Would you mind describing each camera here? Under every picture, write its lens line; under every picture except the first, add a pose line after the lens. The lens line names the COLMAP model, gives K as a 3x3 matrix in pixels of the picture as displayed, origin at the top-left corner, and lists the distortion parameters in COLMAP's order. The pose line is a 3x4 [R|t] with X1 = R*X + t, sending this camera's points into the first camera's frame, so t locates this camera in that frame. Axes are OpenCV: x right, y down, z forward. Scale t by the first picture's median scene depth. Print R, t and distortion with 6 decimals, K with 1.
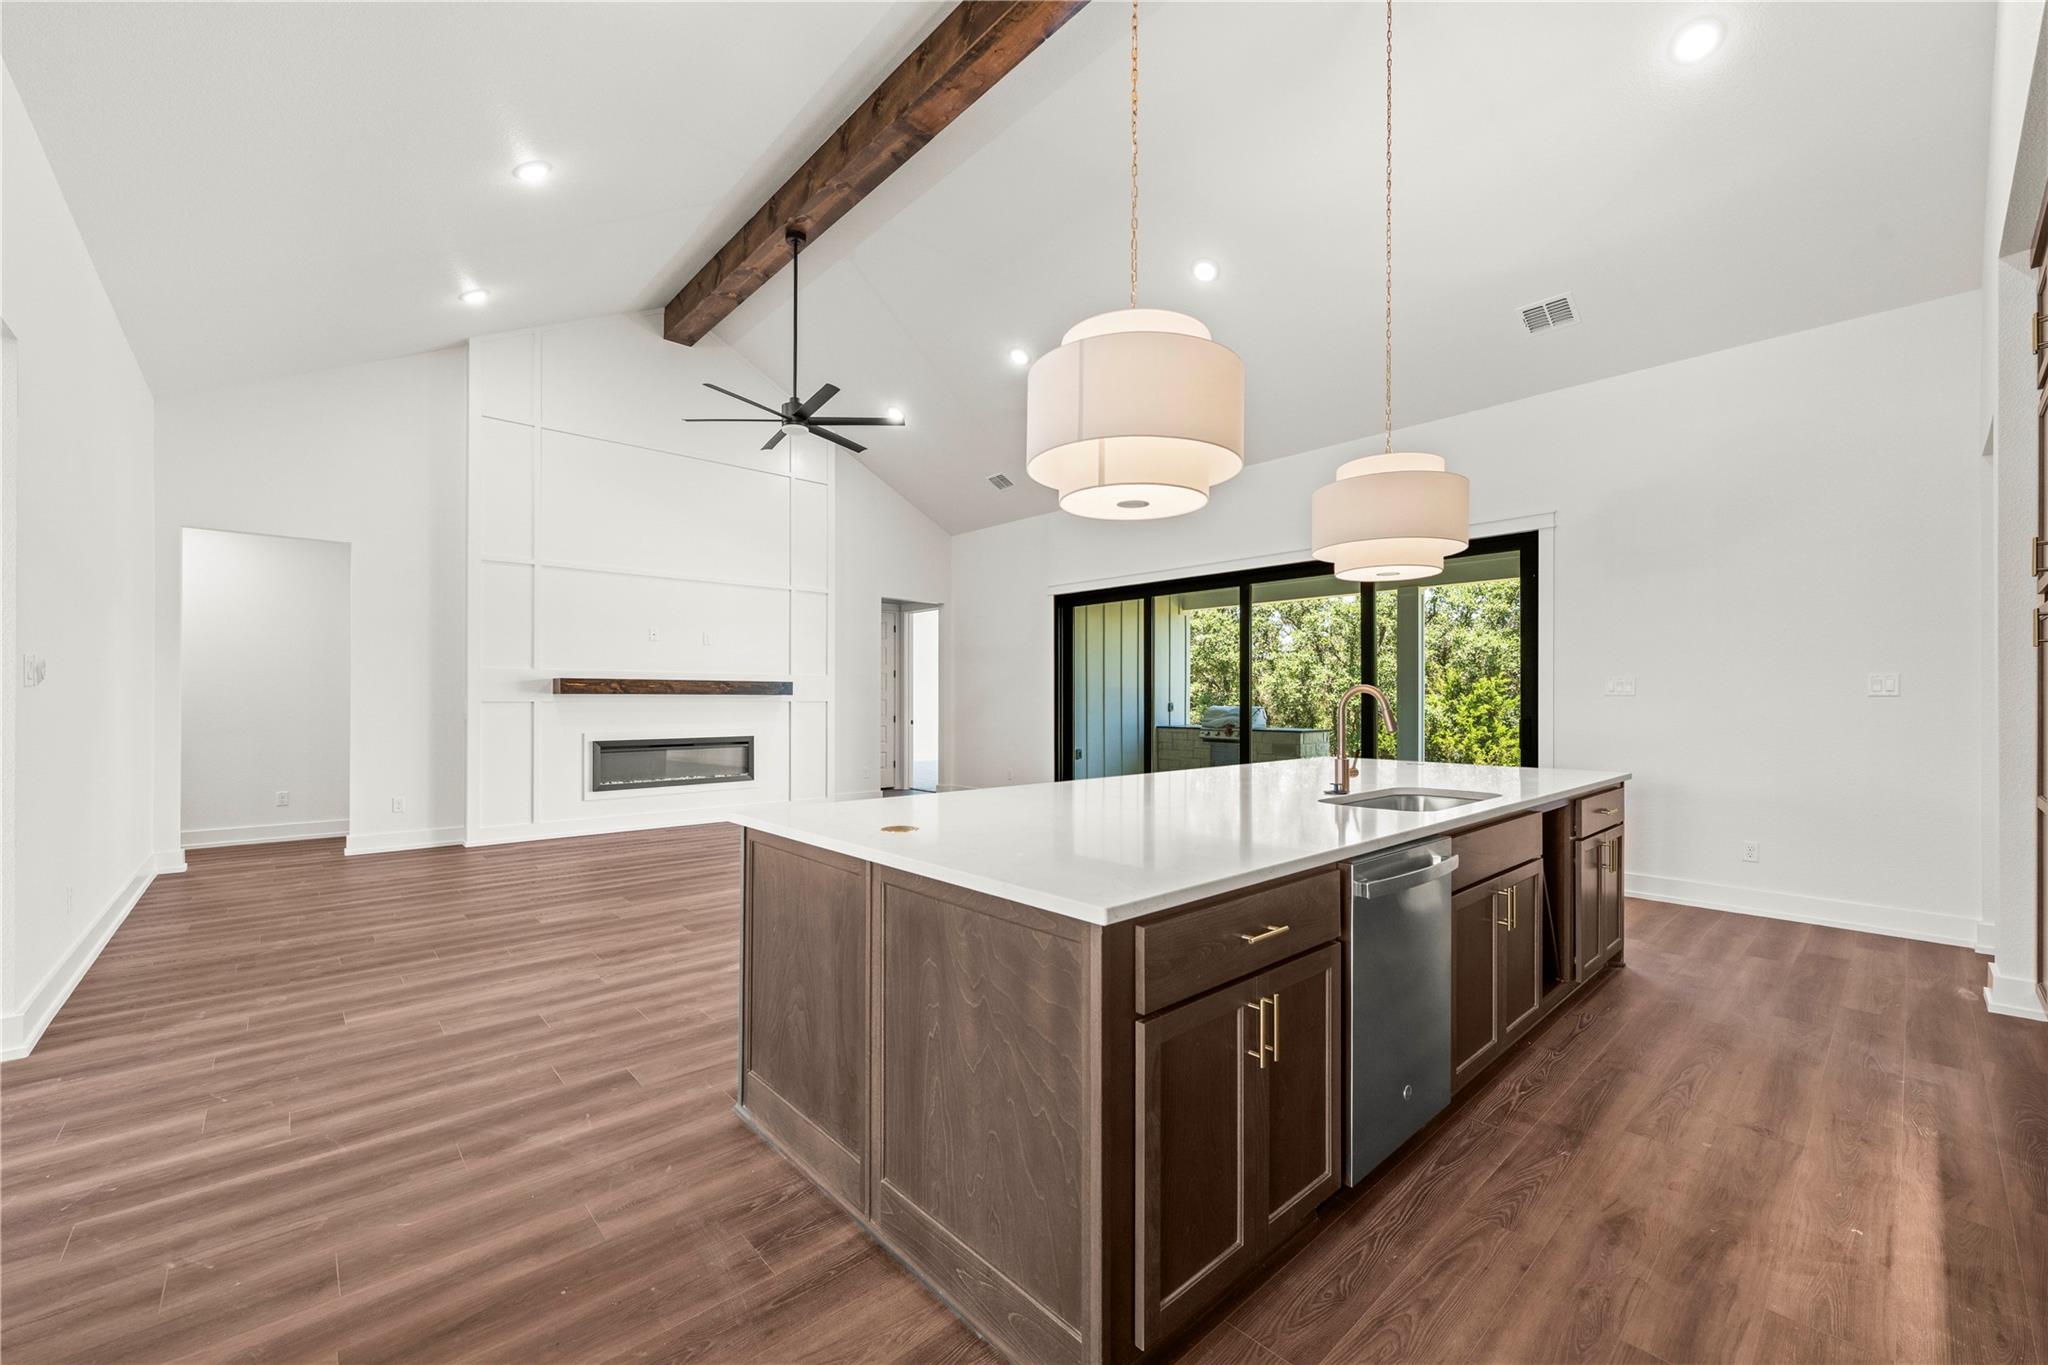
lens RADIAL K [[812.4, 0, 1028.2], [0, 812.4, 697.2], [0, 0, 1]] dist [-0.000876, 0.000254]
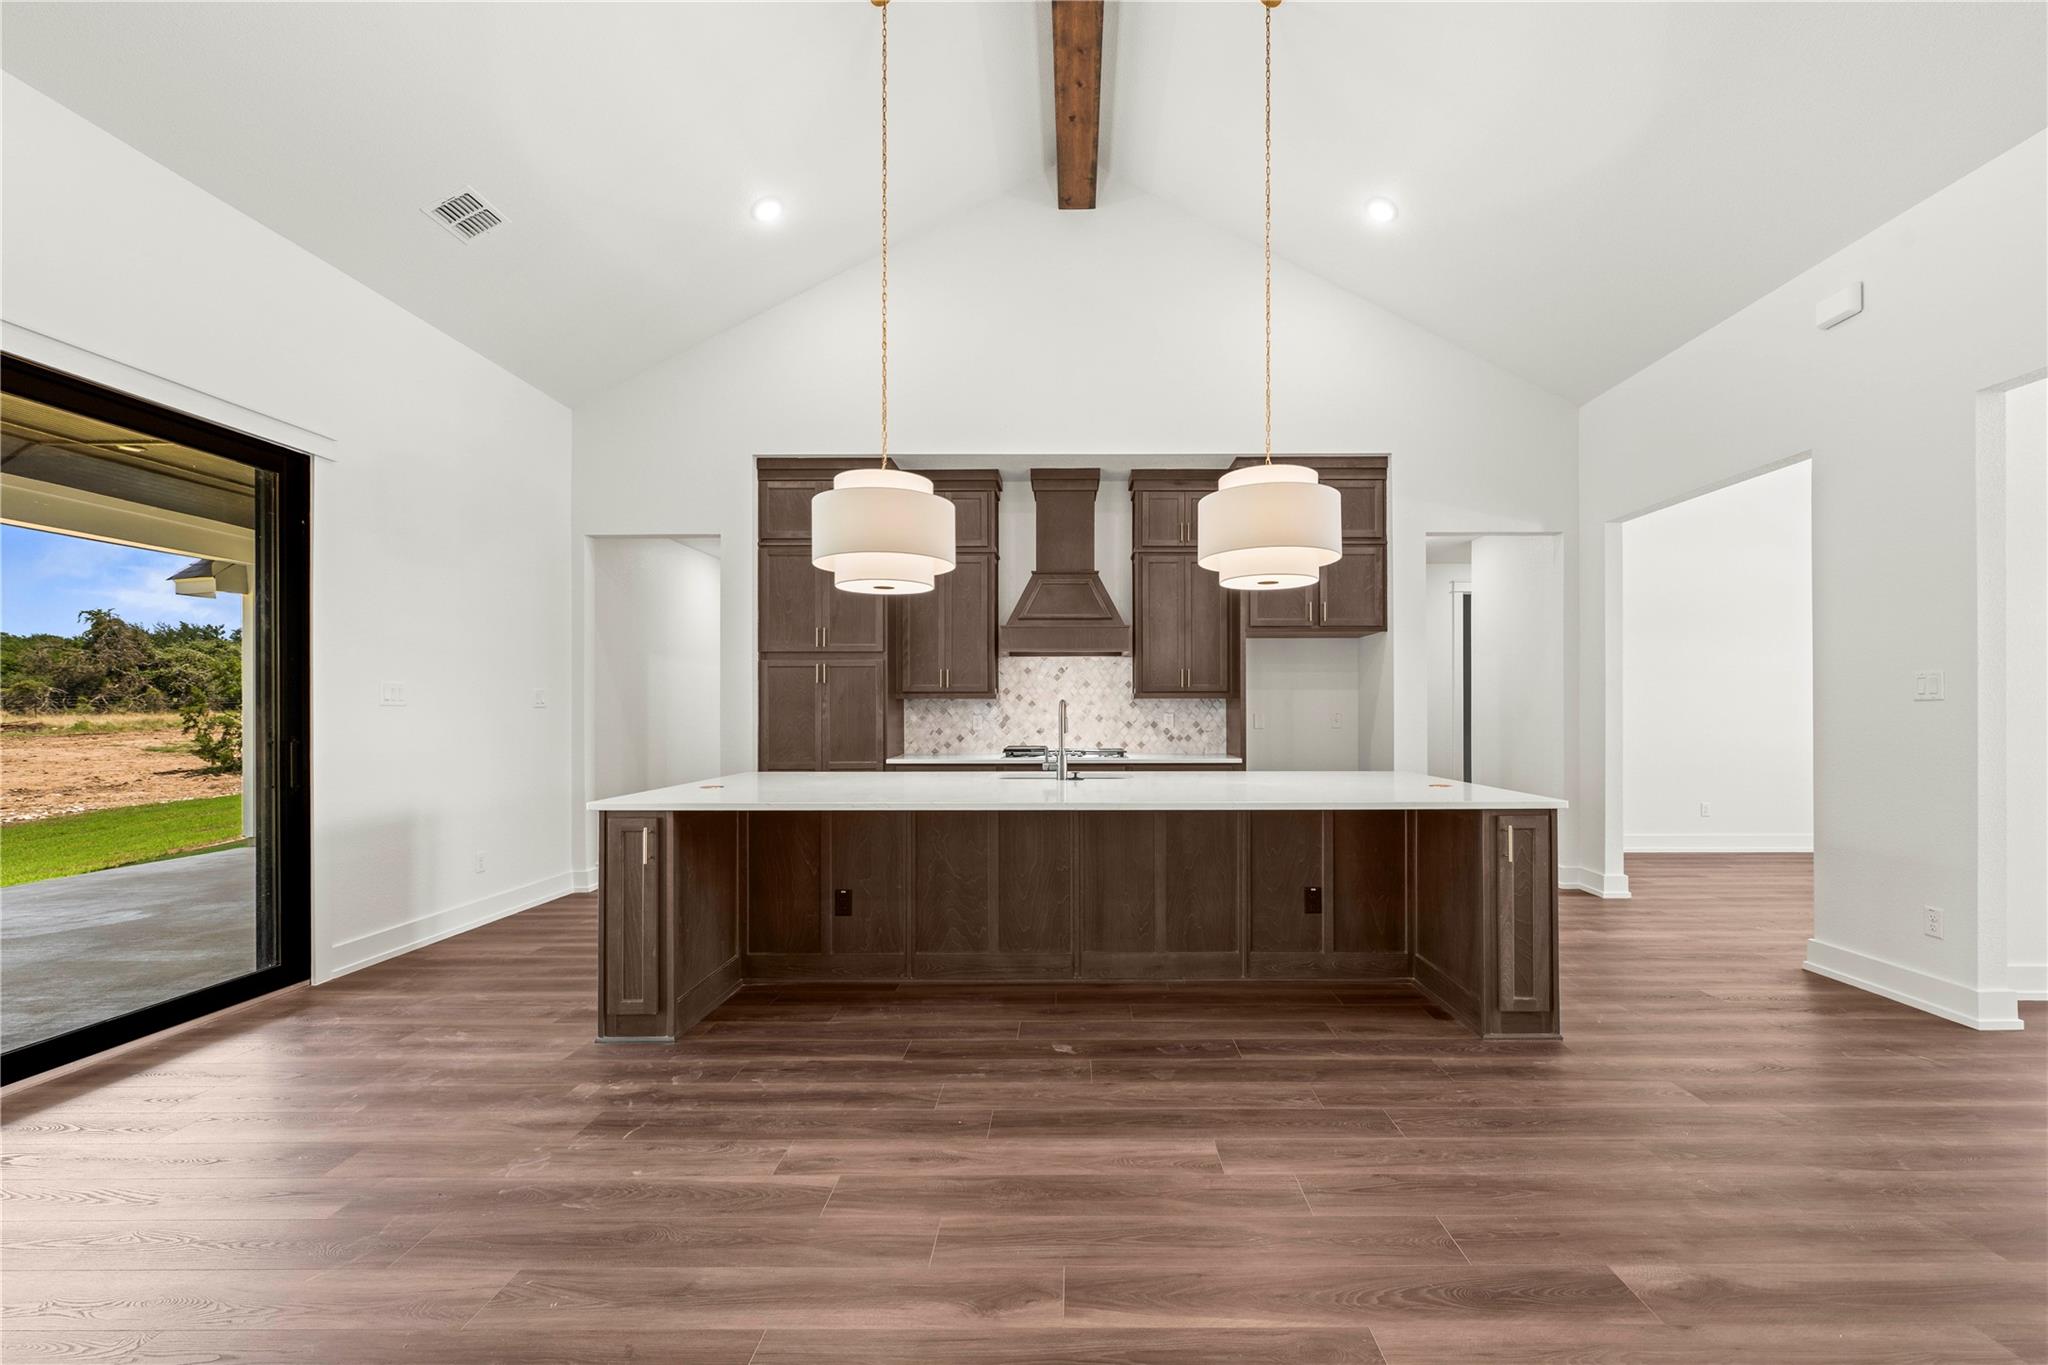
lens RADIAL K [[826.2, 0, 1075.4], [0, 826.2, 710.3], [0, 0, 1]] dist [0.000204, -0.000076]
pose [[-0.740098, -0.000757, 0.672499, -0.202159], [-0.002011, 0.999997, -0.001088, 0.001812], [-0.672496, -0.002158, -0.740098, 0.746933]]
